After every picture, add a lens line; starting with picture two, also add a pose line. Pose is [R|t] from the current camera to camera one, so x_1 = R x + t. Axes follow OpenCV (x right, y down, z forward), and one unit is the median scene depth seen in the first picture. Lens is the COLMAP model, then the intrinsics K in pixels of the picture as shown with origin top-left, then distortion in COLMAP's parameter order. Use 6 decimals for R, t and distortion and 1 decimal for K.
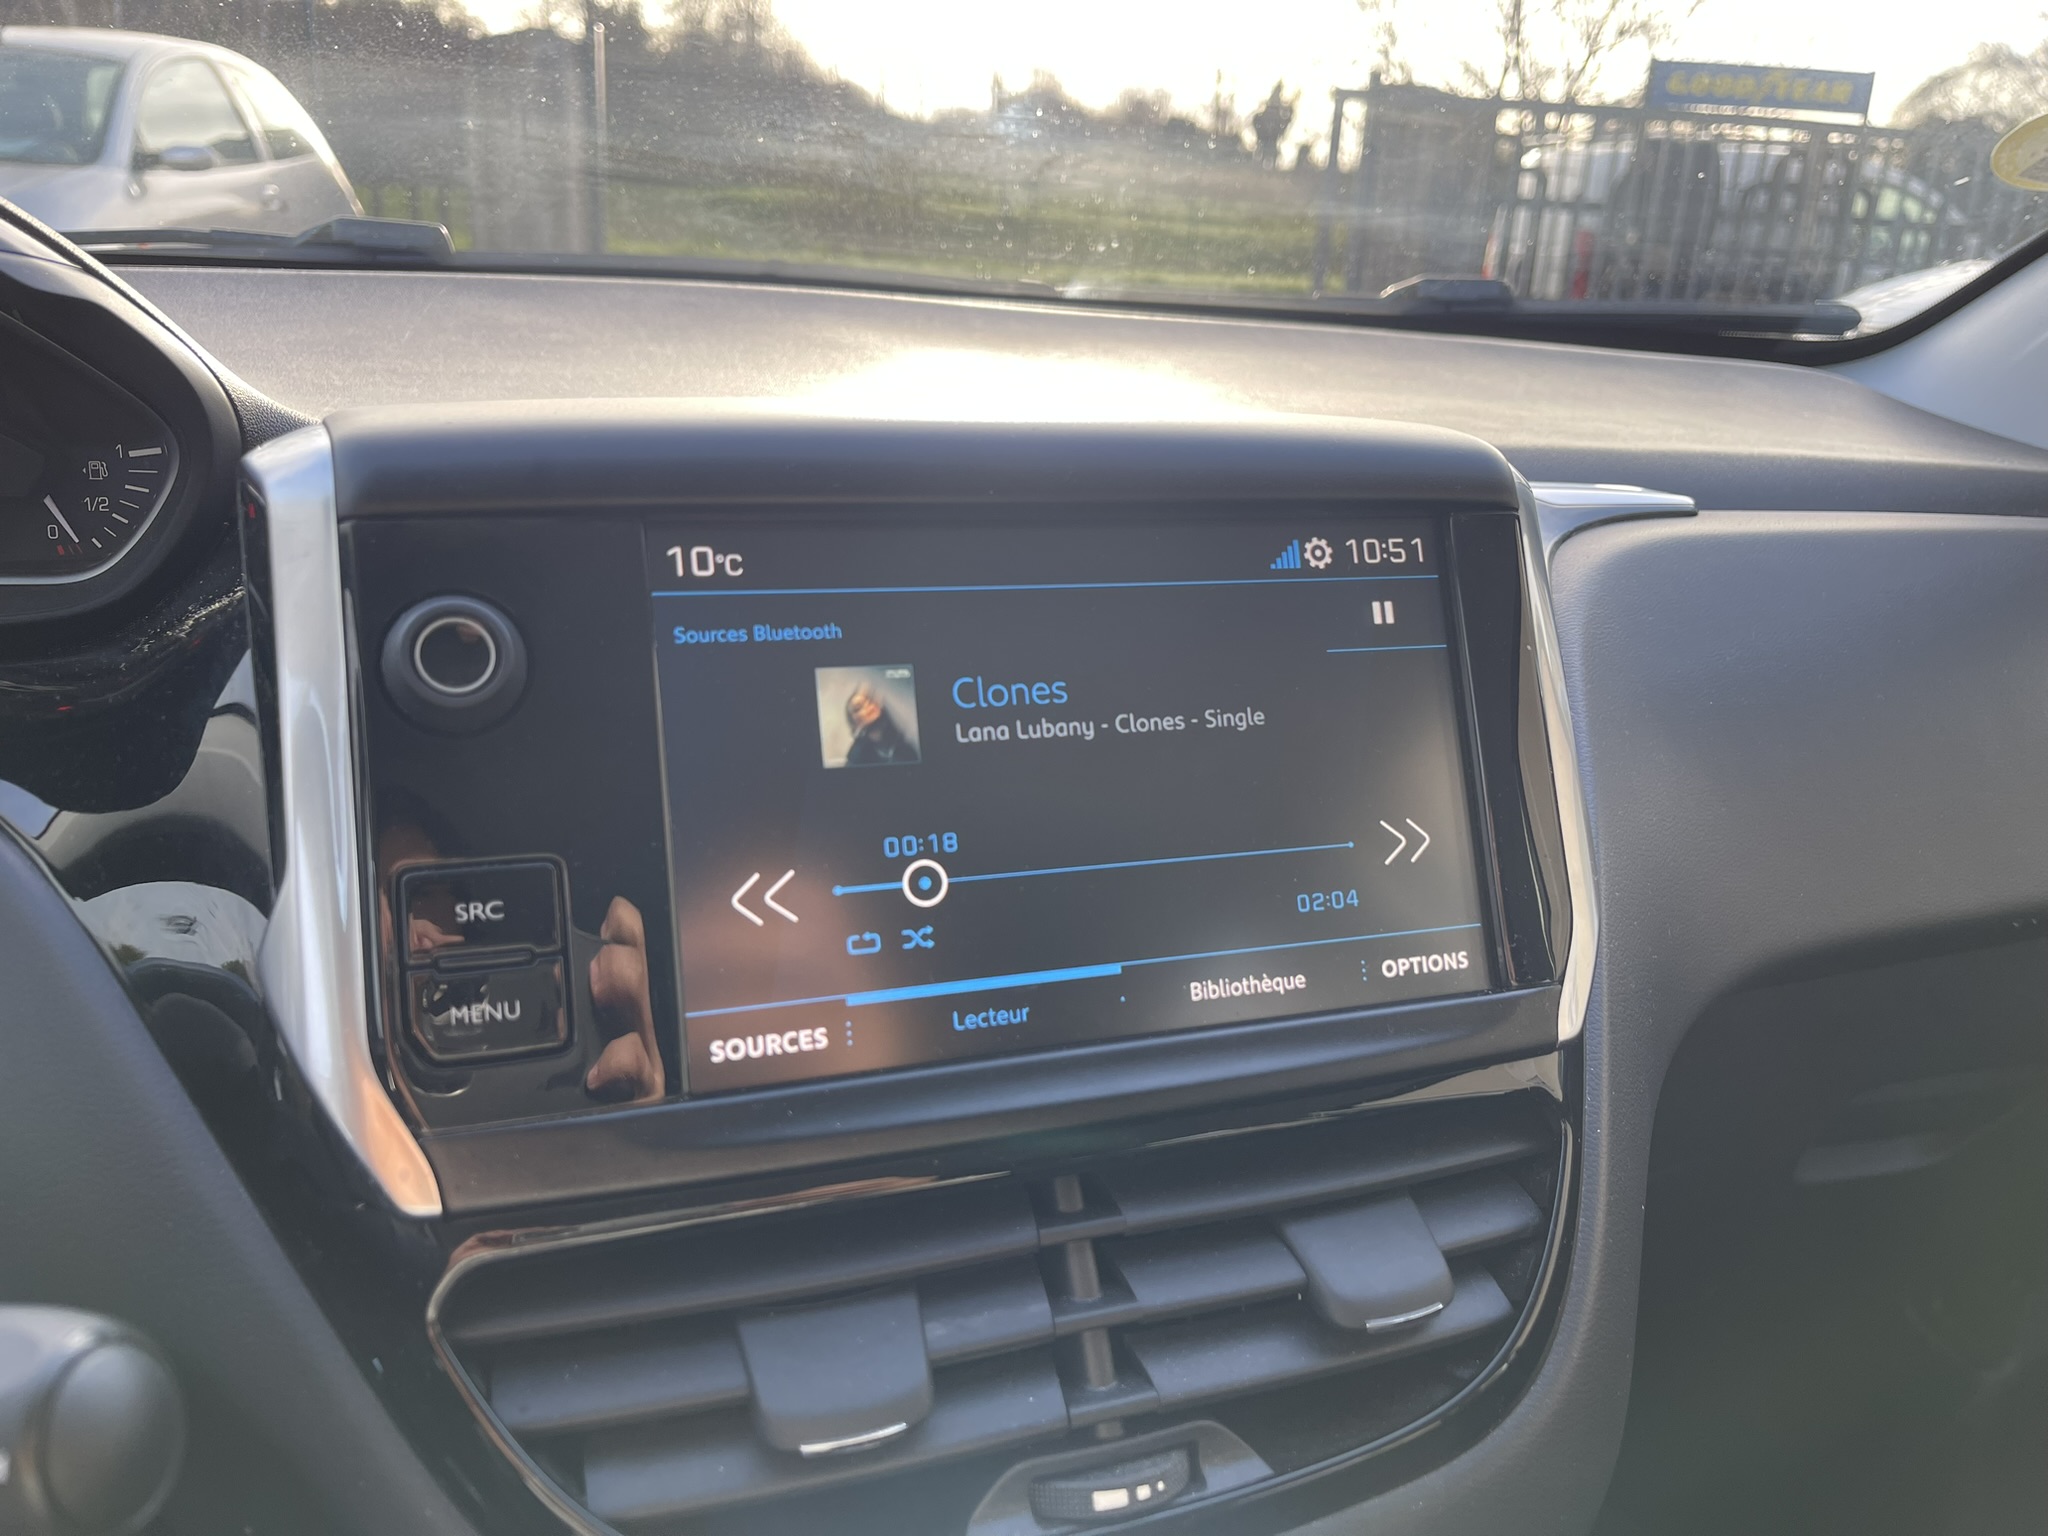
lens RADIAL K [[1585.3, 0, 1013.5], [0, 1585.3, 780.1], [0, 0, 1]] dist [-0.004230, 0.004264]
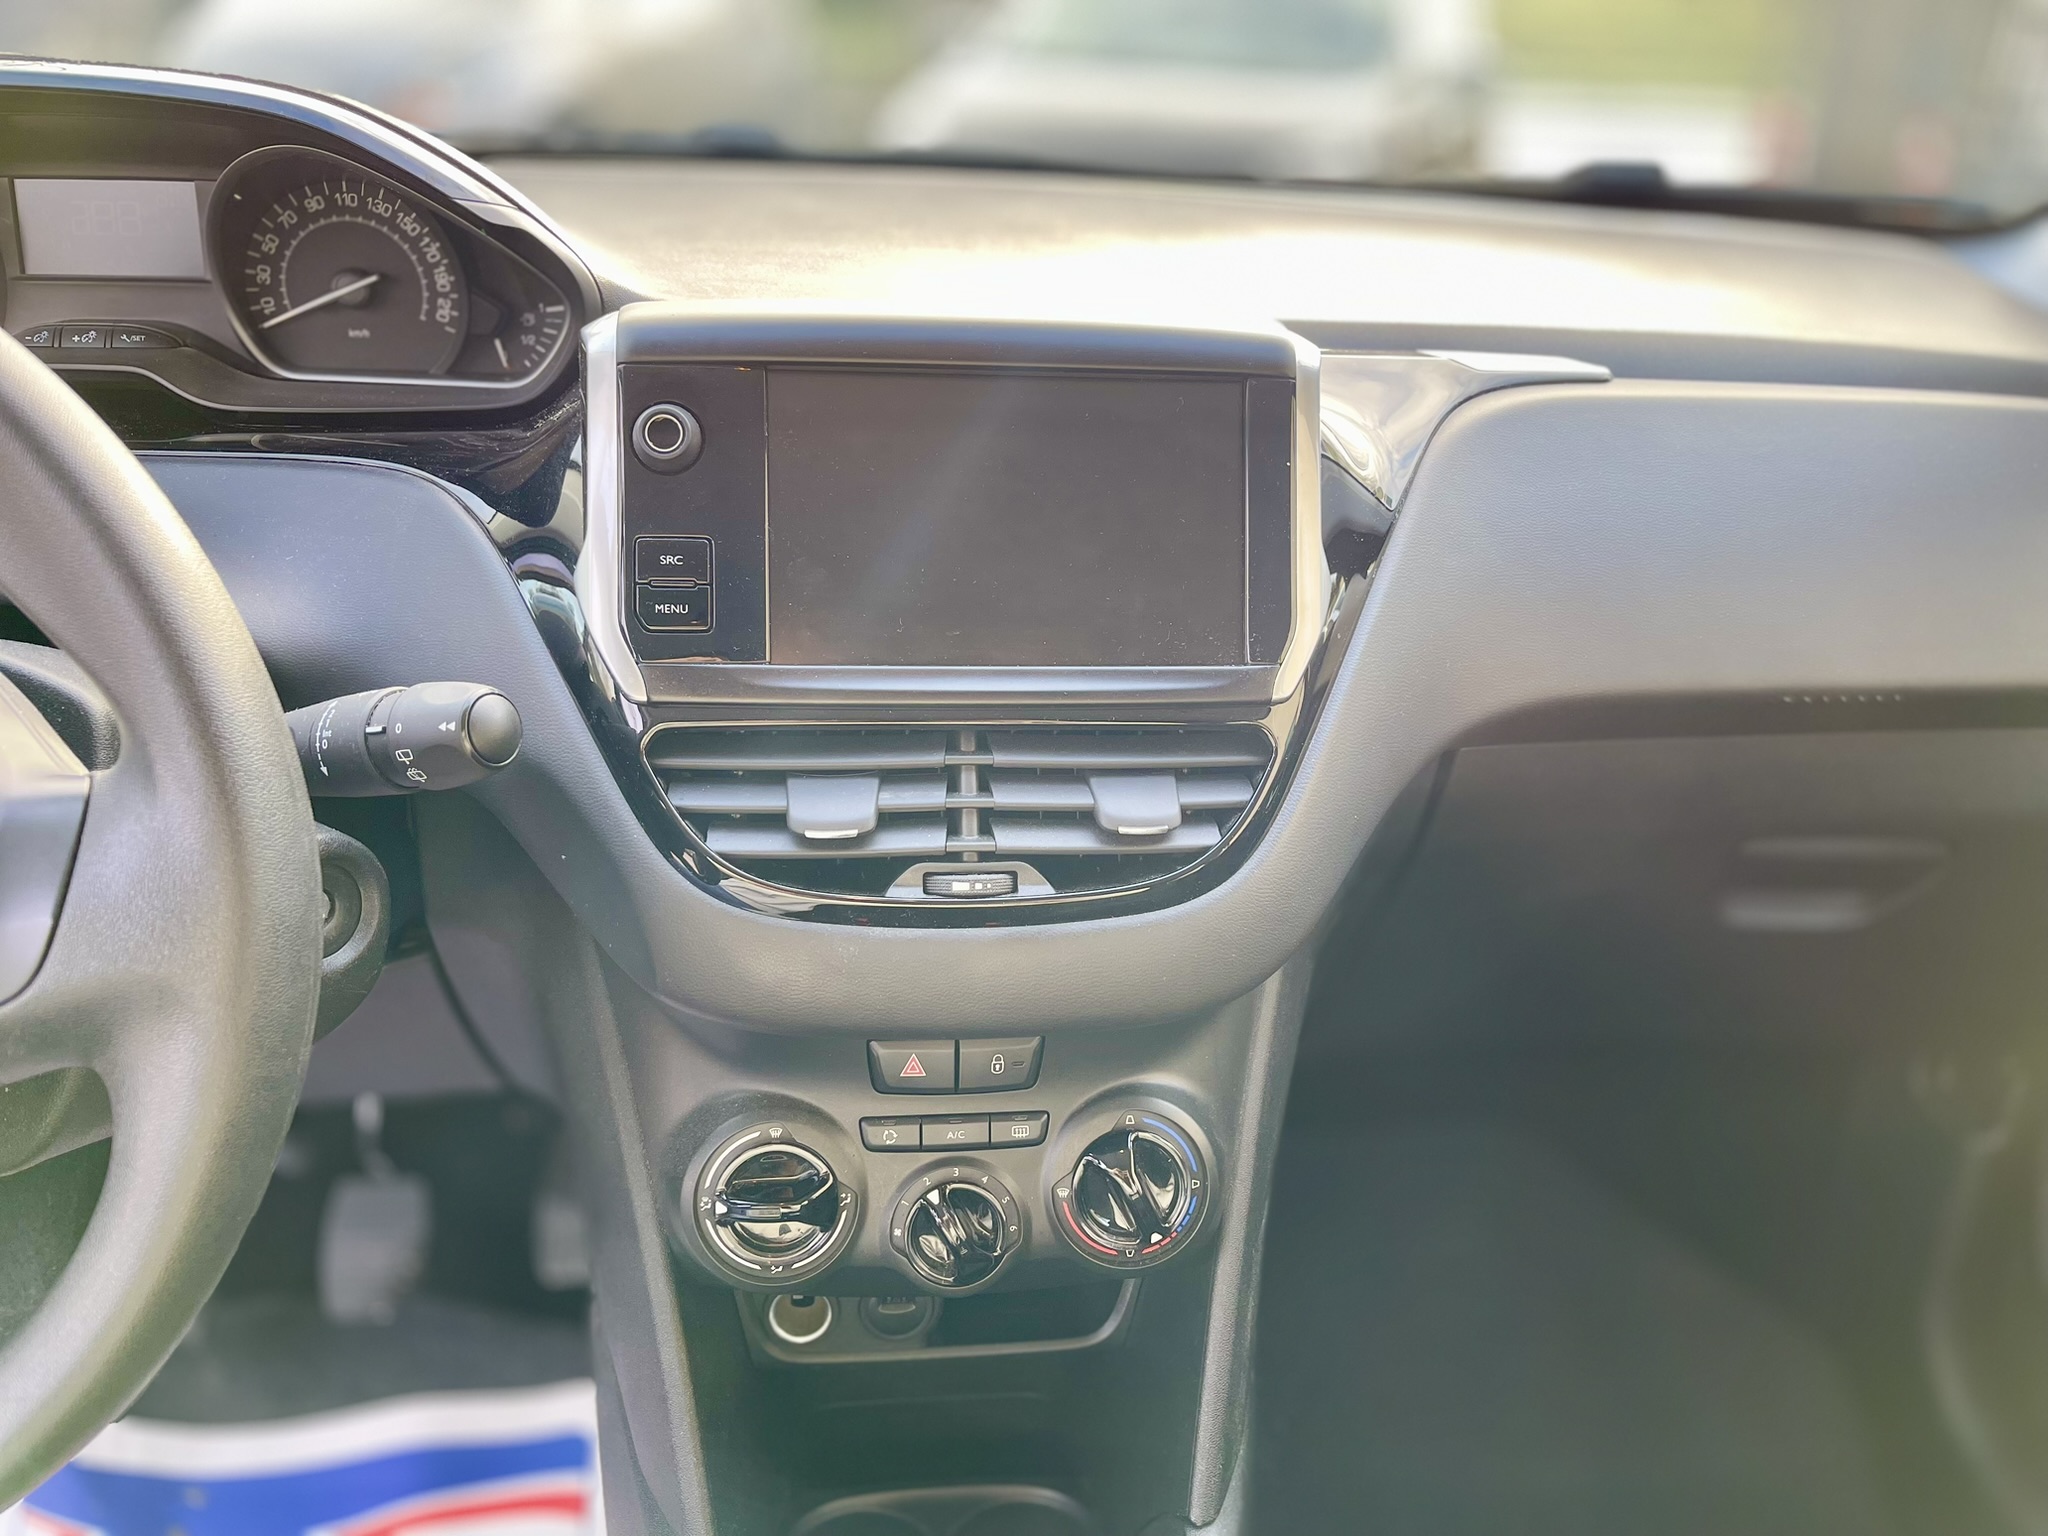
lens RADIAL K [[1605.2, 0, 1040.9], [0, 1605.2, 774.4], [0, 0, 1]] dist [0.007088, -0.034127]
pose [[0.971232, 0.093652, -0.218946, 0.556101], [-0.069582, 0.990904, 0.115185, 0.072889], [0.227742, -0.096637, 0.968914, -0.866987]]
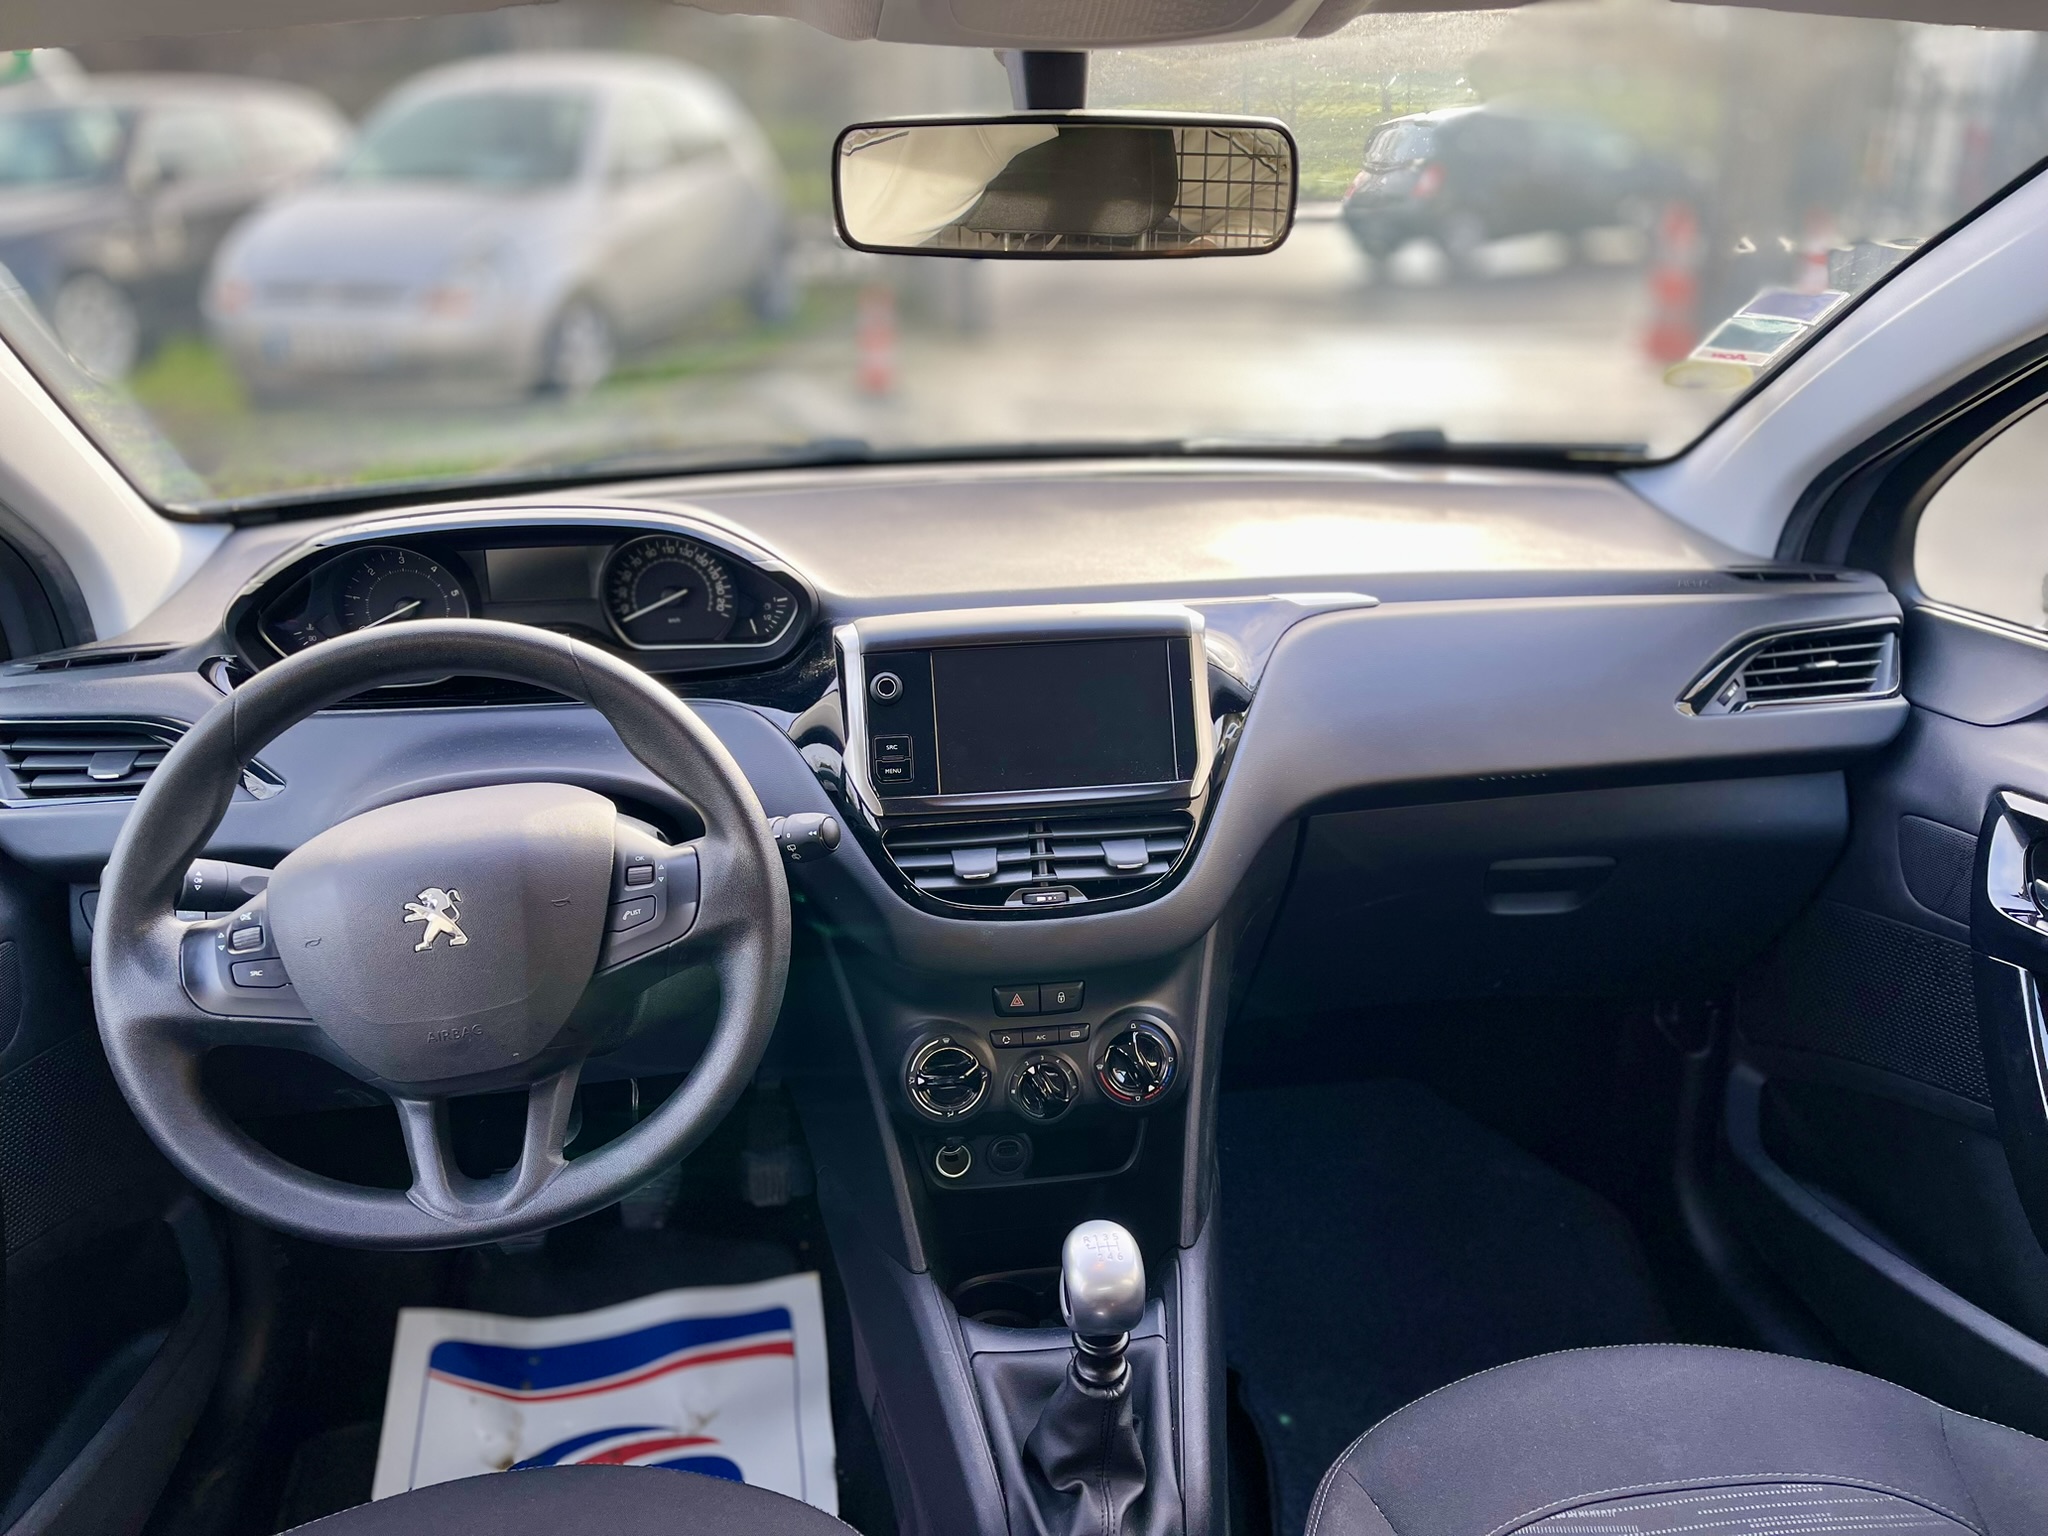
lens RADIAL K [[1605.2, 0, 1019.3], [0, 1605.2, 761.6], [0, 0, 1]] dist [0.007088, -0.034127]
pose [[0.972289, 0.020410, -0.232891, 0.900375], [-0.009929, 0.998888, 0.046088, -0.075034], [0.233573, -0.042498, 0.971410, -2.806426]]
